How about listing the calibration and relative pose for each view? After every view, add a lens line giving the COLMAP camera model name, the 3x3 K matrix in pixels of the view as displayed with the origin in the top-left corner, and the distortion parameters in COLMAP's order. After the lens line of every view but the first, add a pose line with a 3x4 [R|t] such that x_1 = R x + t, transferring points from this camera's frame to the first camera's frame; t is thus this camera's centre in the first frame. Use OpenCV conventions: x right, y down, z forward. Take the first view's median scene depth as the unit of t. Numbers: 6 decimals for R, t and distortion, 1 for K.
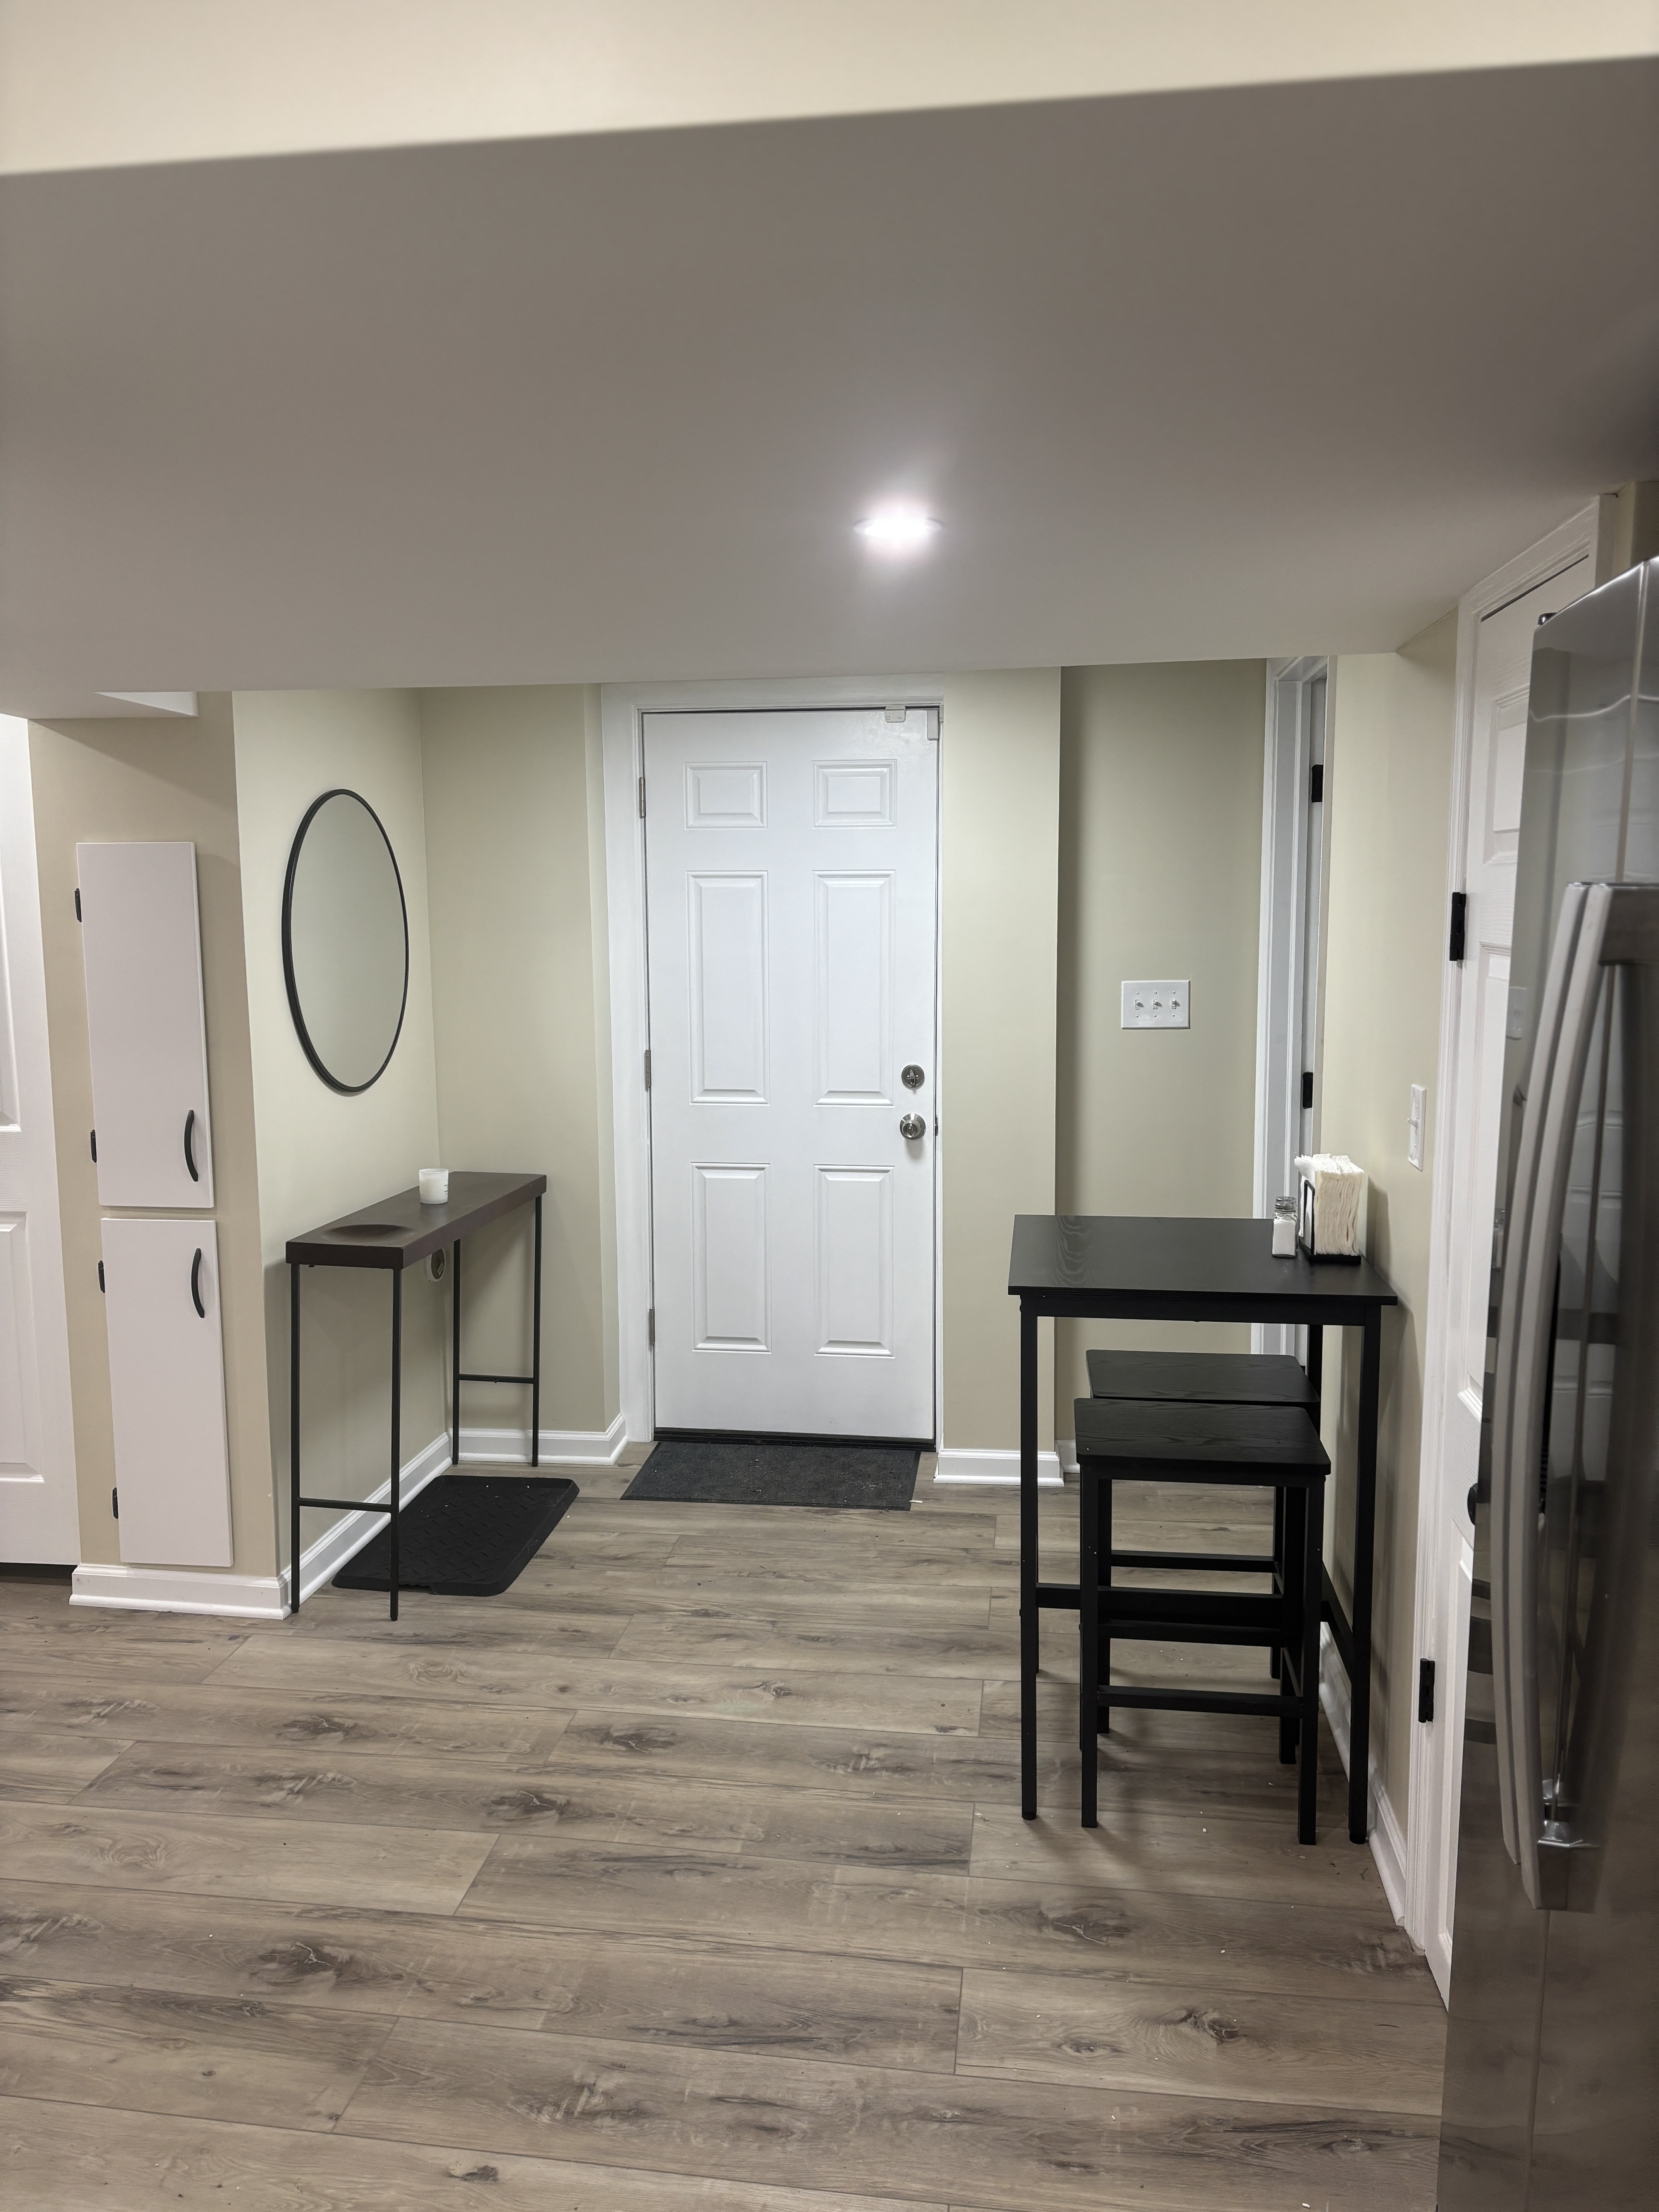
lens RADIAL K [[1661.8, 0, 840.0], [0, 1661.8, 1102.6], [0, 0, 1]] dist [0.015832, -0.018829]
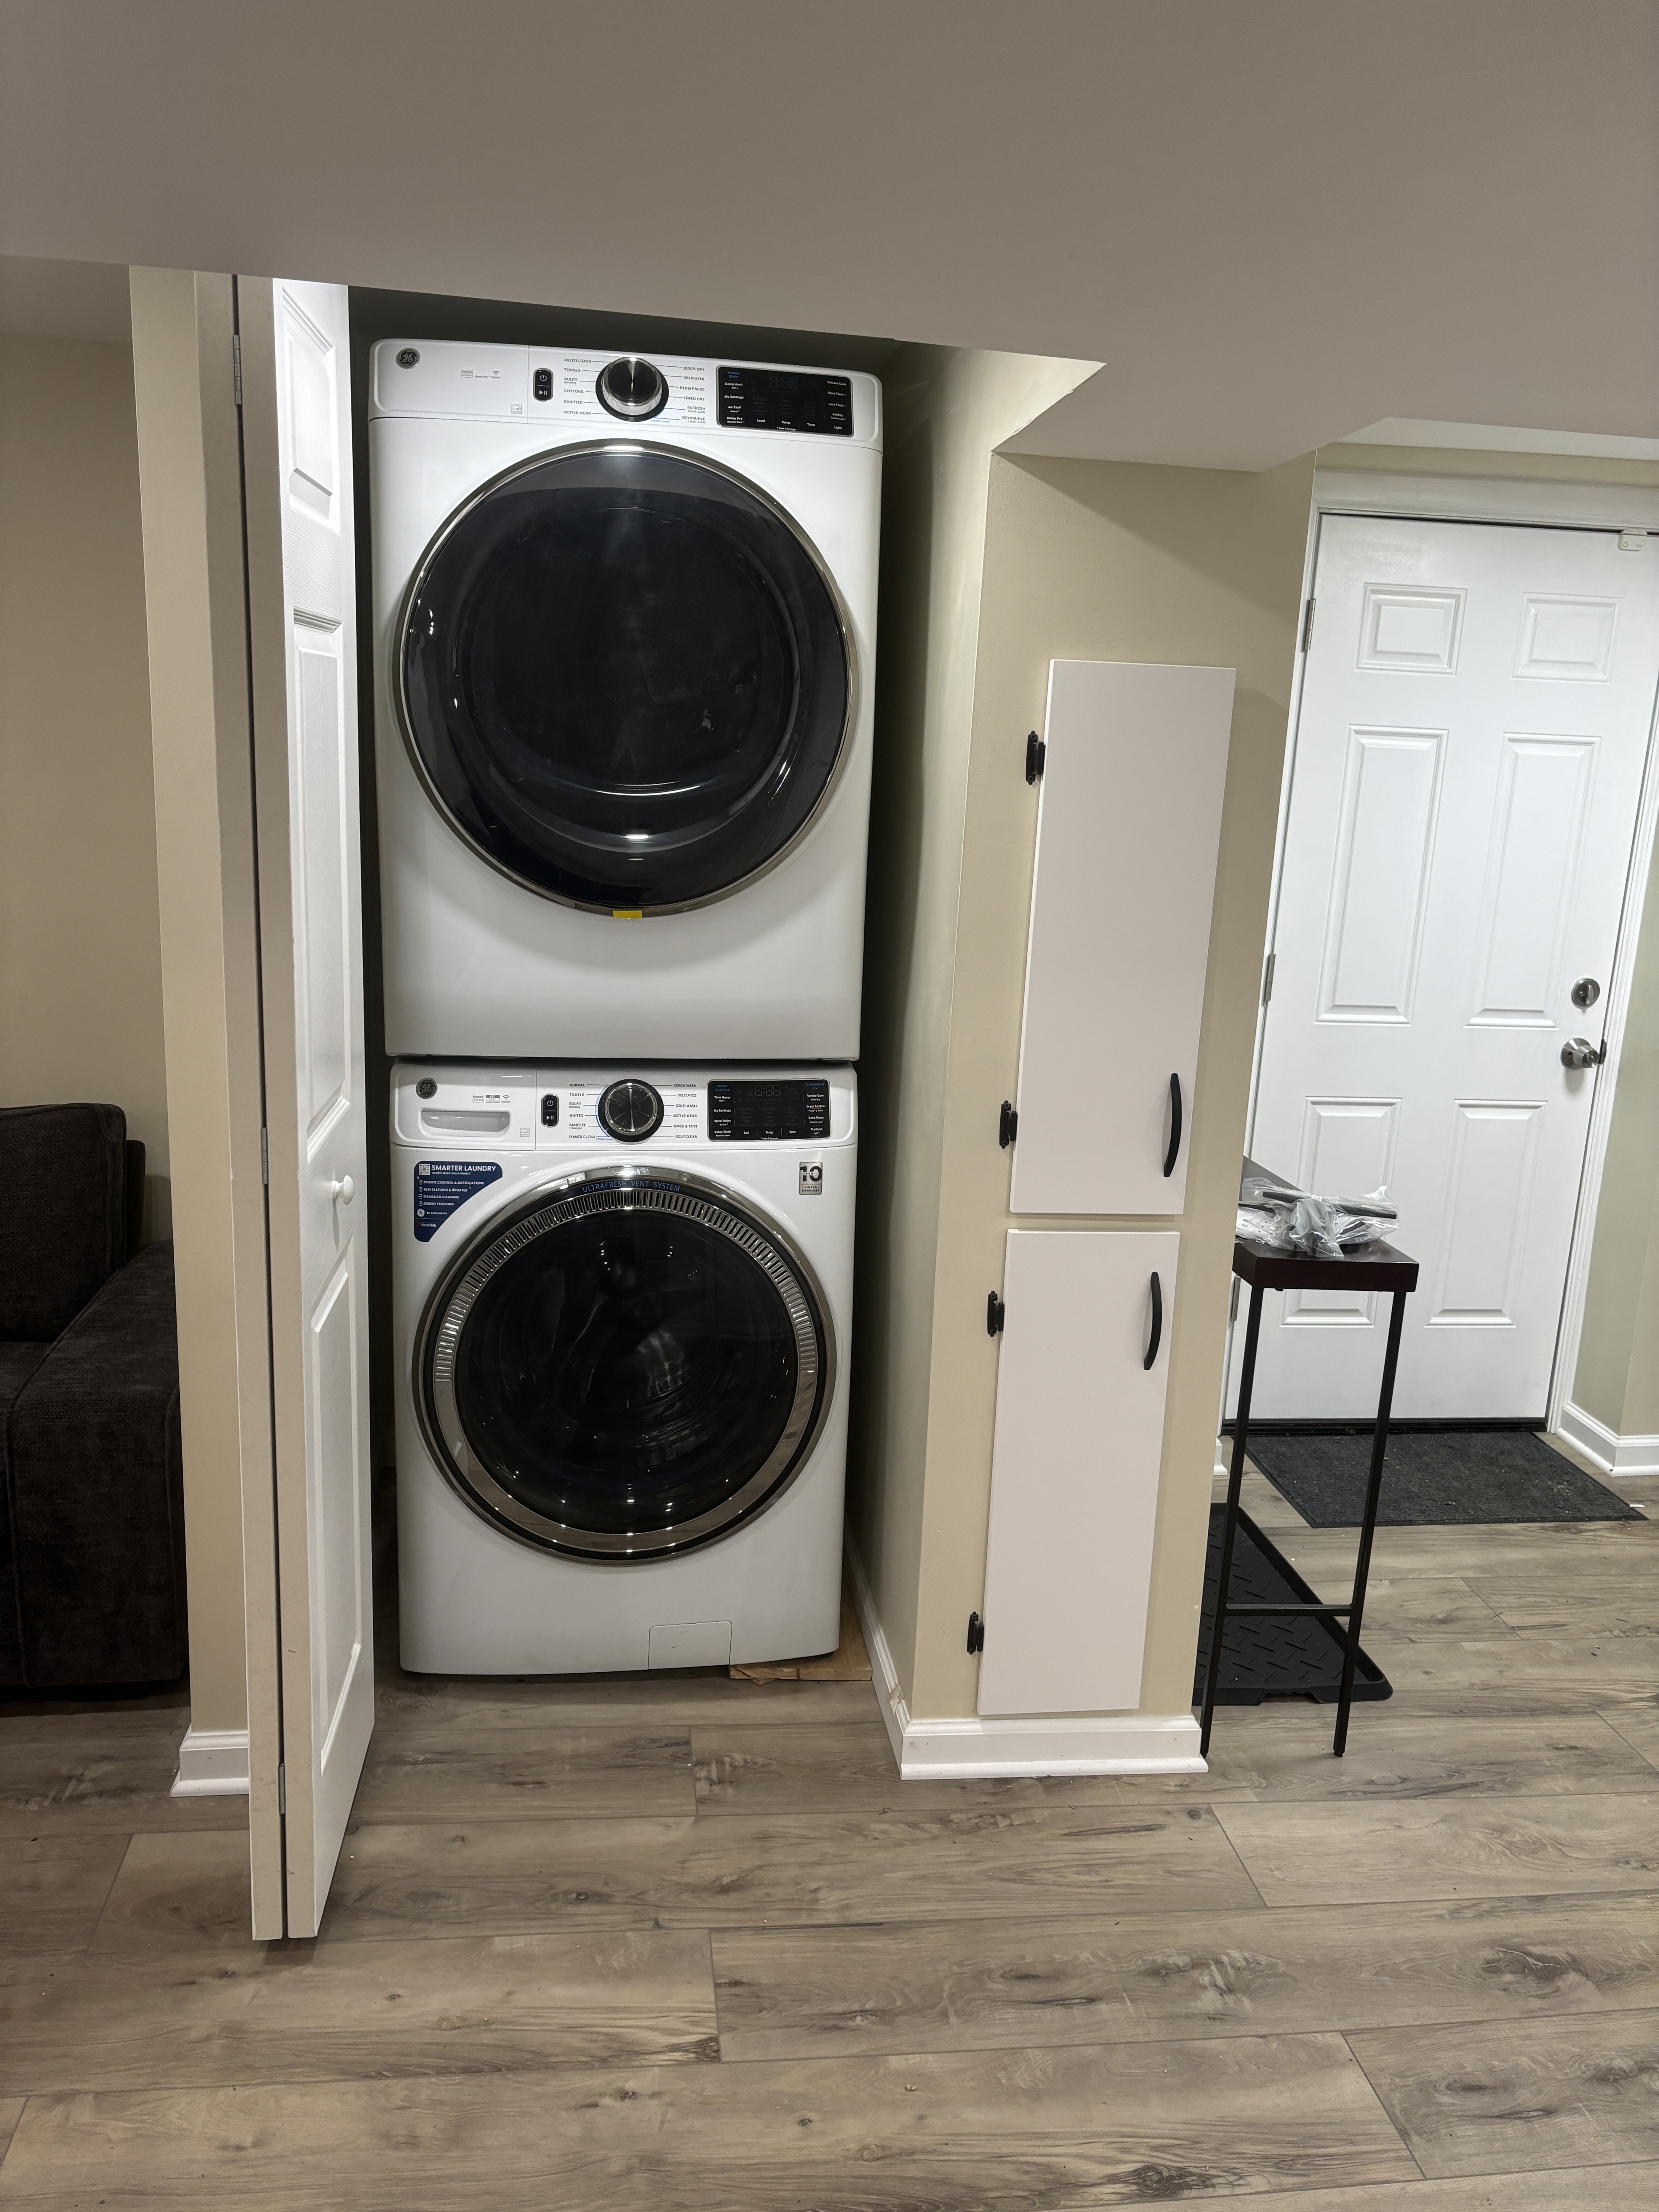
lens RADIAL K [[1661.8, 0, 821.5], [0, 1661.8, 1109.2], [0, 0, 1]] dist [0.015832, -0.018829]
pose [[0.969075, -0.011235, 0.246512, -0.659751], [-0.013708, 0.994970, 0.099231, -0.043818], [-0.246387, -0.099541, 0.964046, 0.368322]]
